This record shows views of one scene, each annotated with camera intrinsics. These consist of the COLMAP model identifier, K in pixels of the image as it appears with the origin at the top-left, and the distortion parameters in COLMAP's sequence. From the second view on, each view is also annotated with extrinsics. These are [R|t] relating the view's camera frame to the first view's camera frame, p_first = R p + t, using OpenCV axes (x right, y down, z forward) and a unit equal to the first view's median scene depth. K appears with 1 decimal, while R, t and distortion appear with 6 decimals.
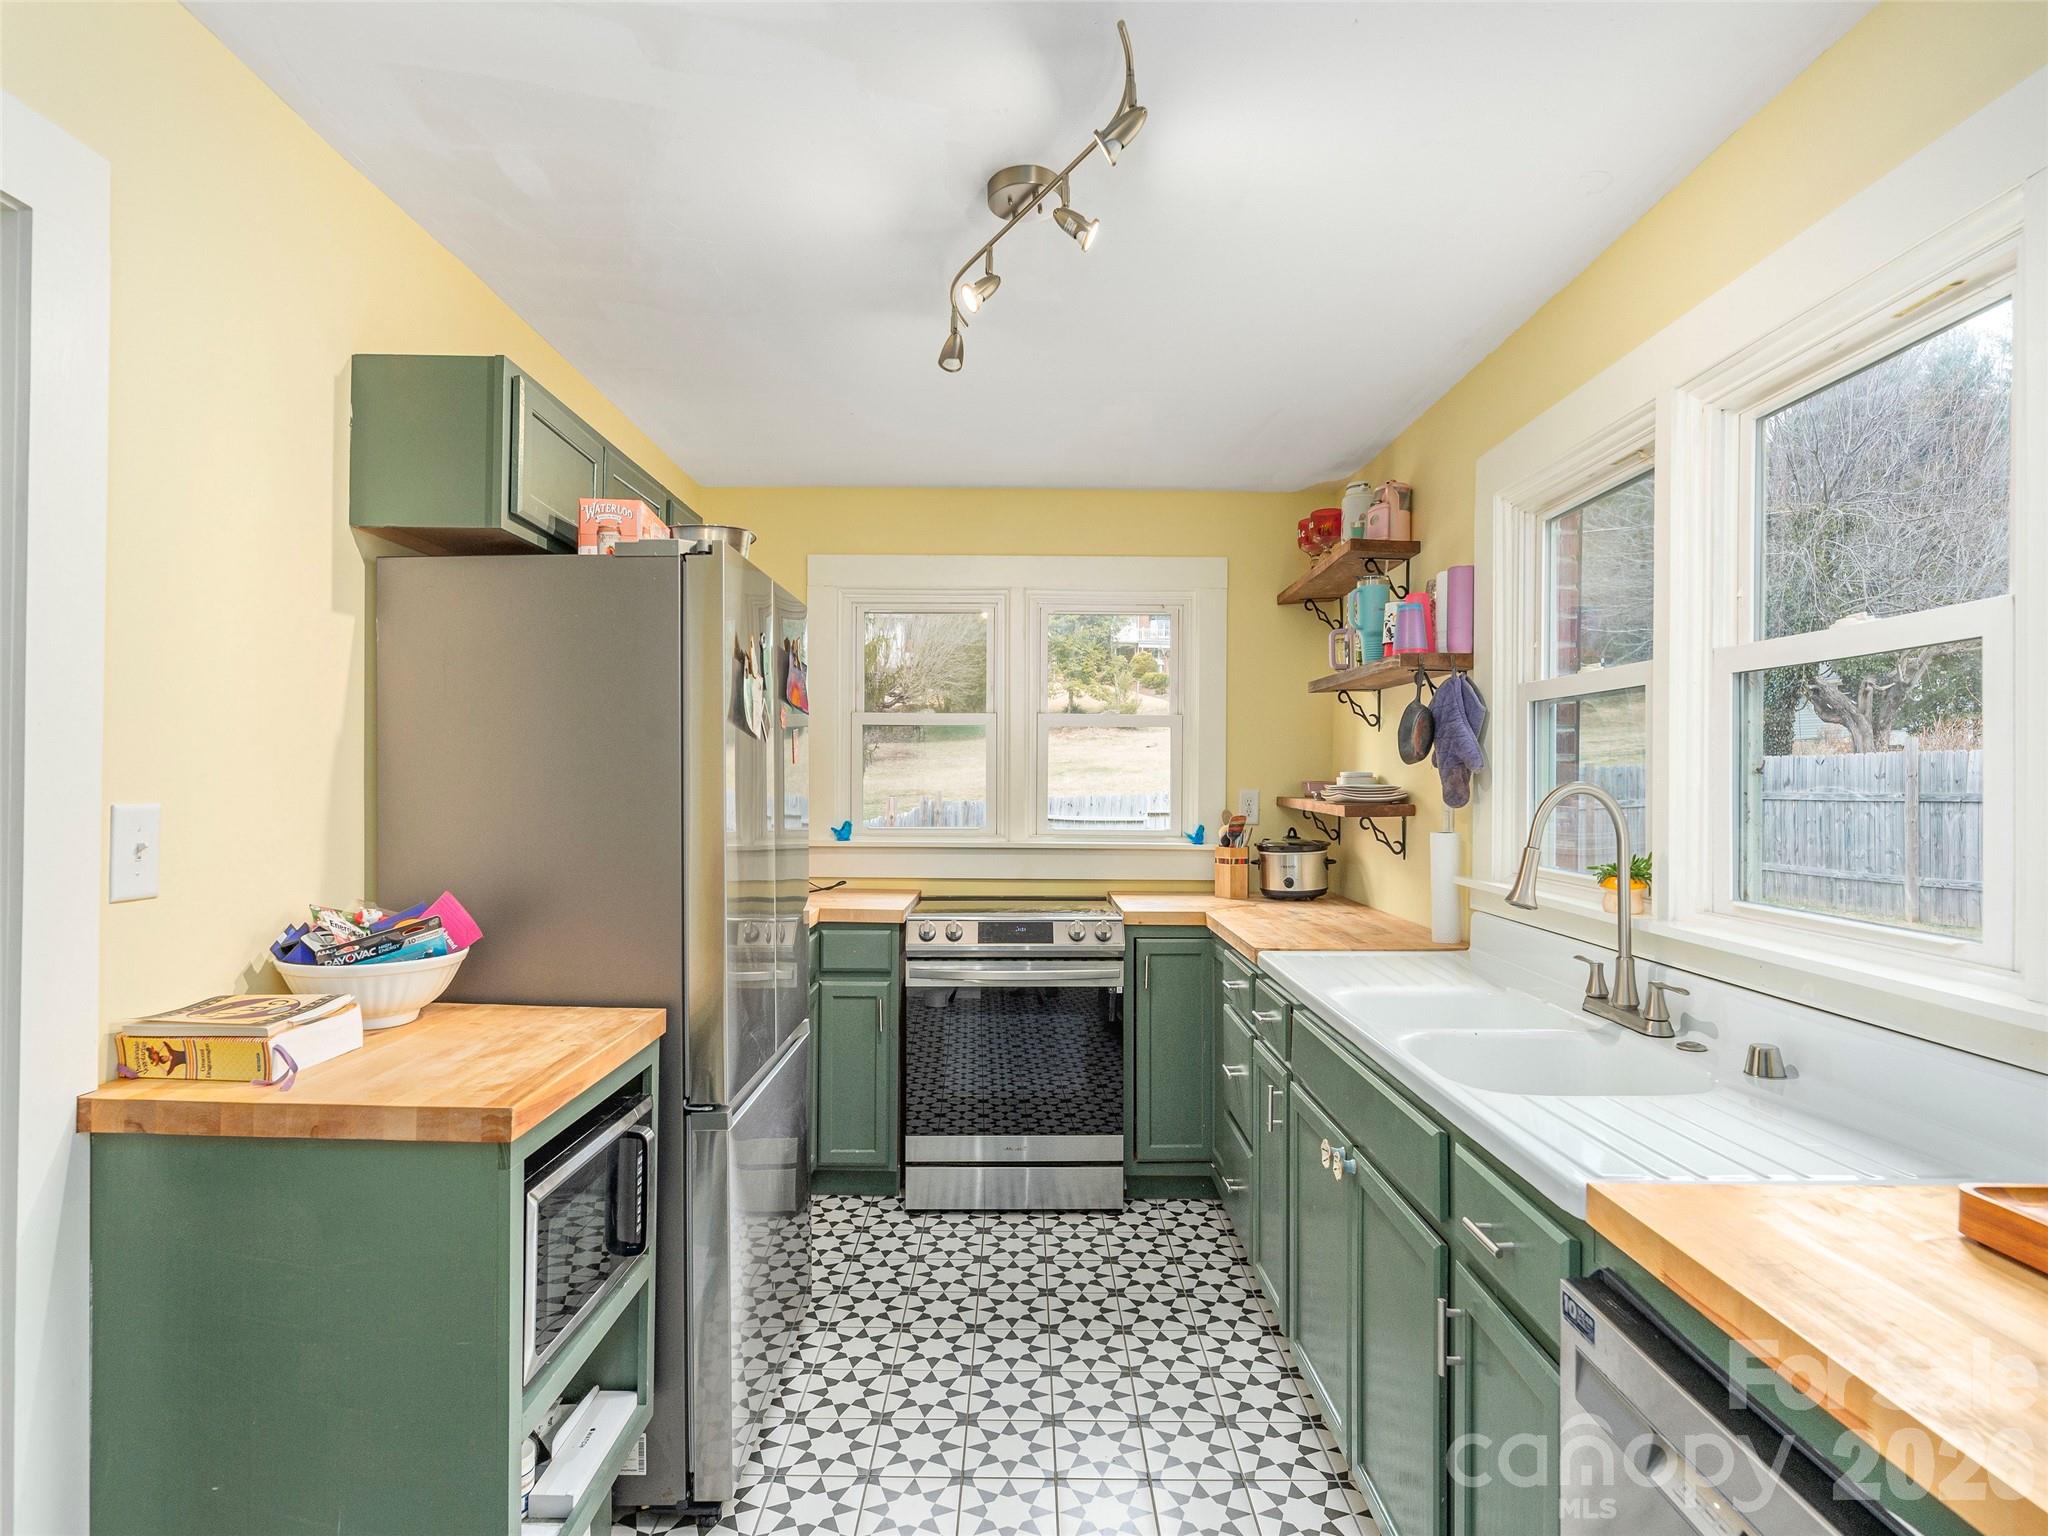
lens RADIAL K [[1043.2, 0, 1024.0], [0, 1043.2, 768.0], [0, 0, 1]] dist [0.002049, -0.000014]
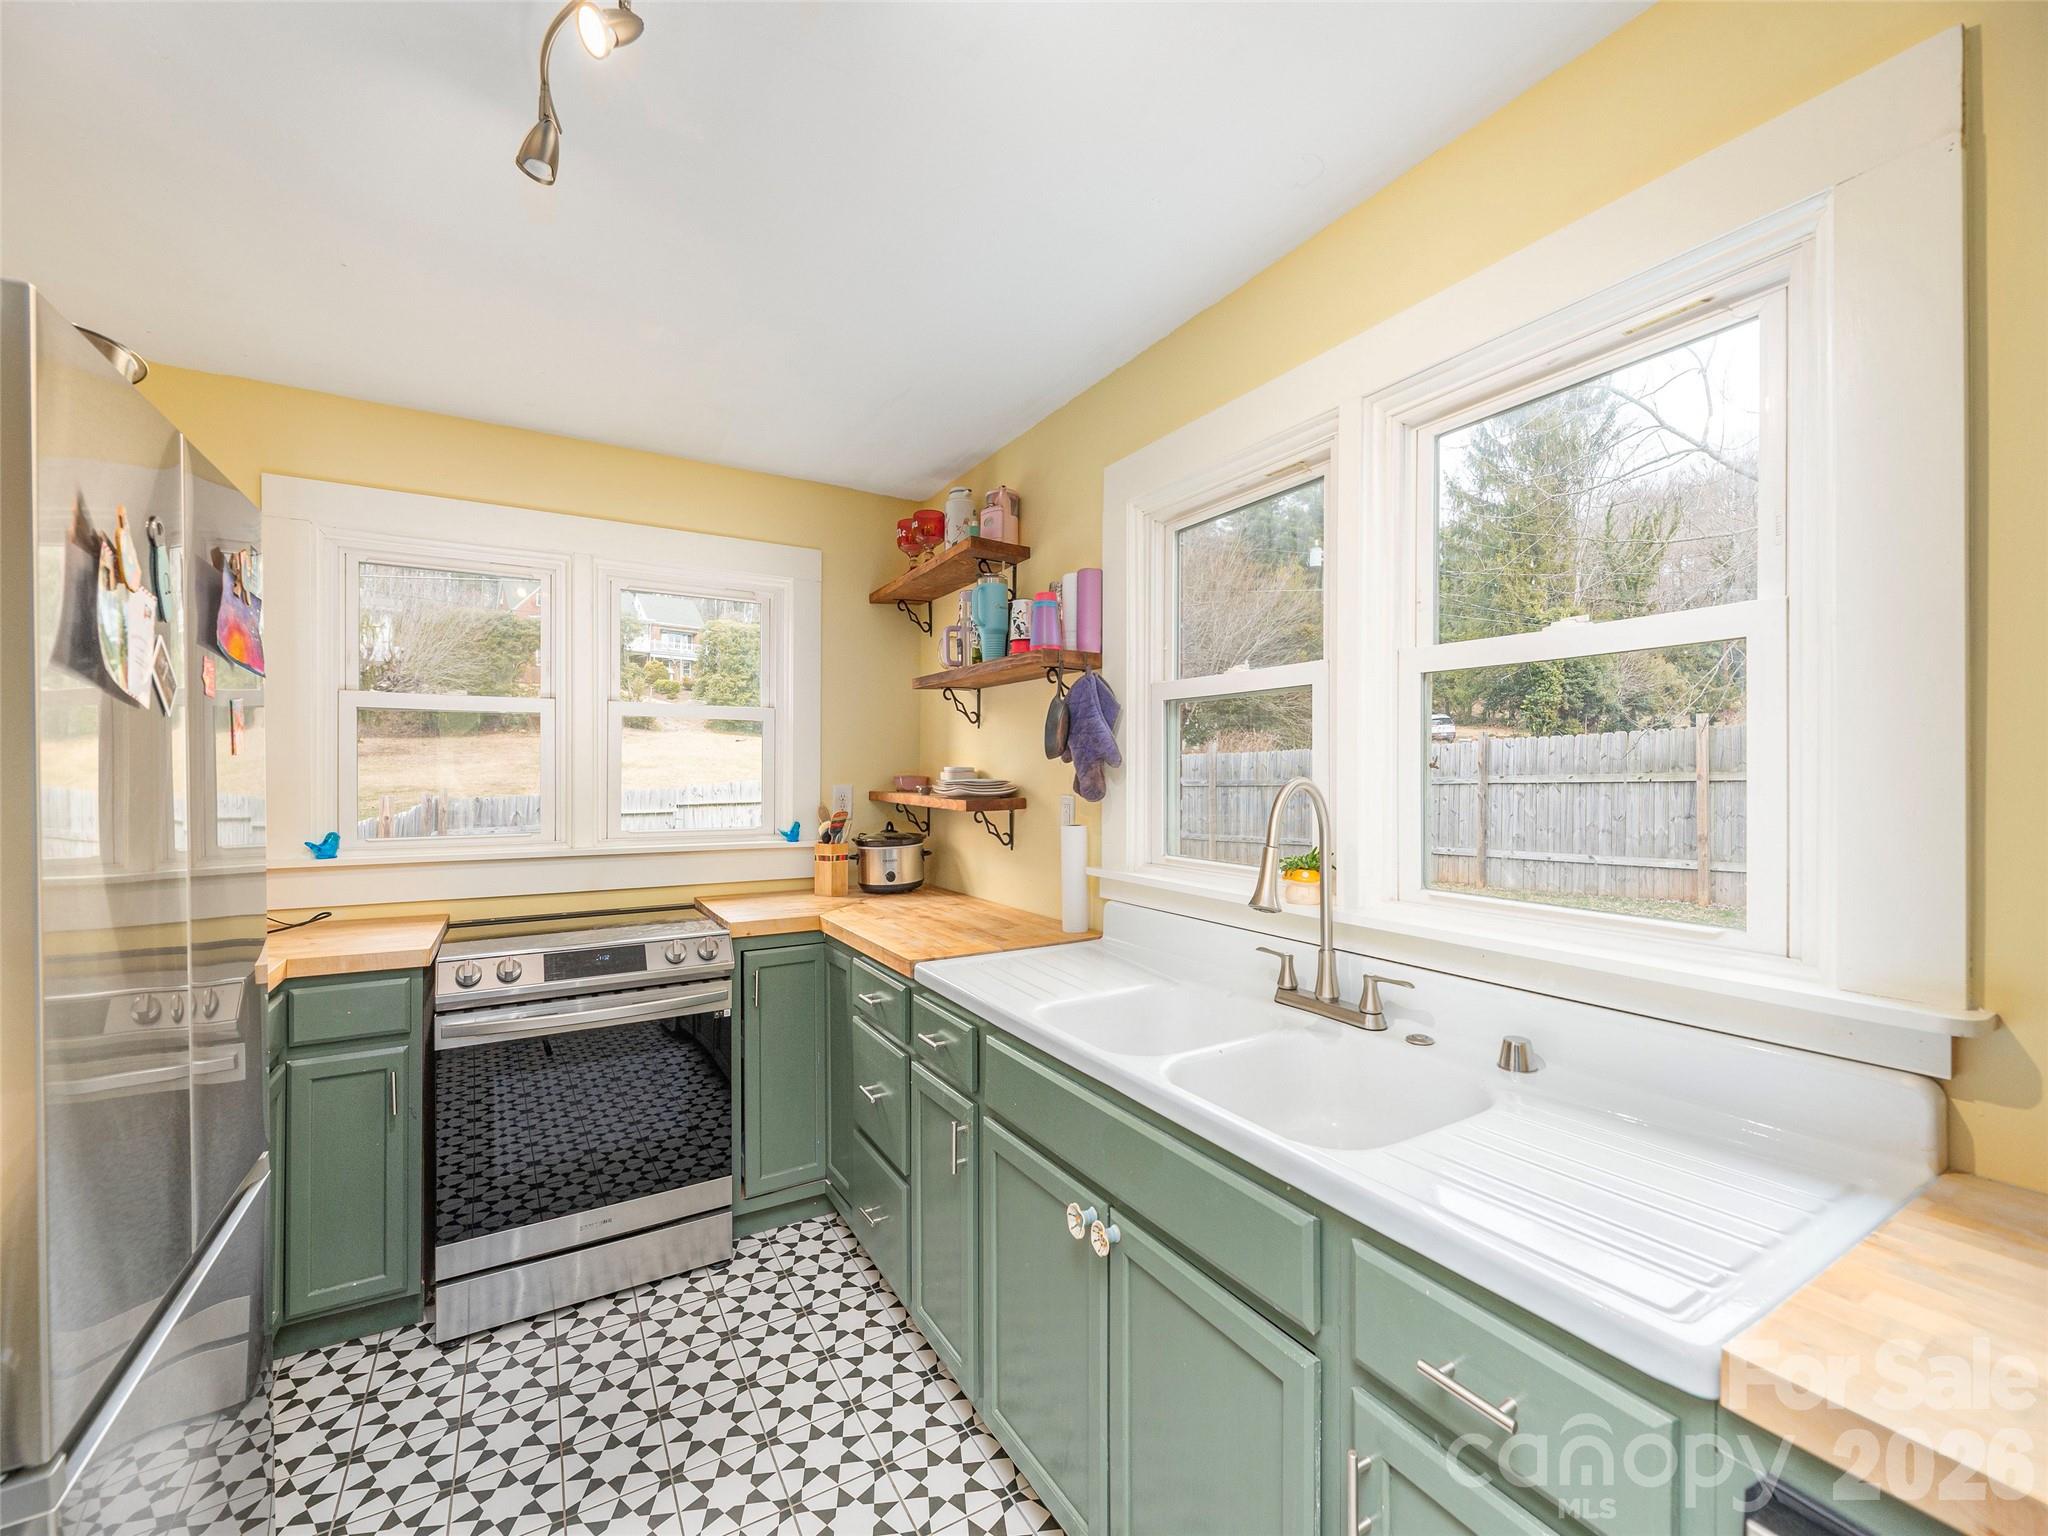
lens RADIAL K [[844.7, 0, 1024.0], [0, 844.7, 768.0], [0, 0, 1]] dist [-0.000864, 0.000123]
pose [[0.863480, -0.001856, 0.504379, -0.052665], [-0.000636, 0.999988, 0.004768, 0.000834], [-0.504382, -0.004438, 0.863469, 0.254525]]
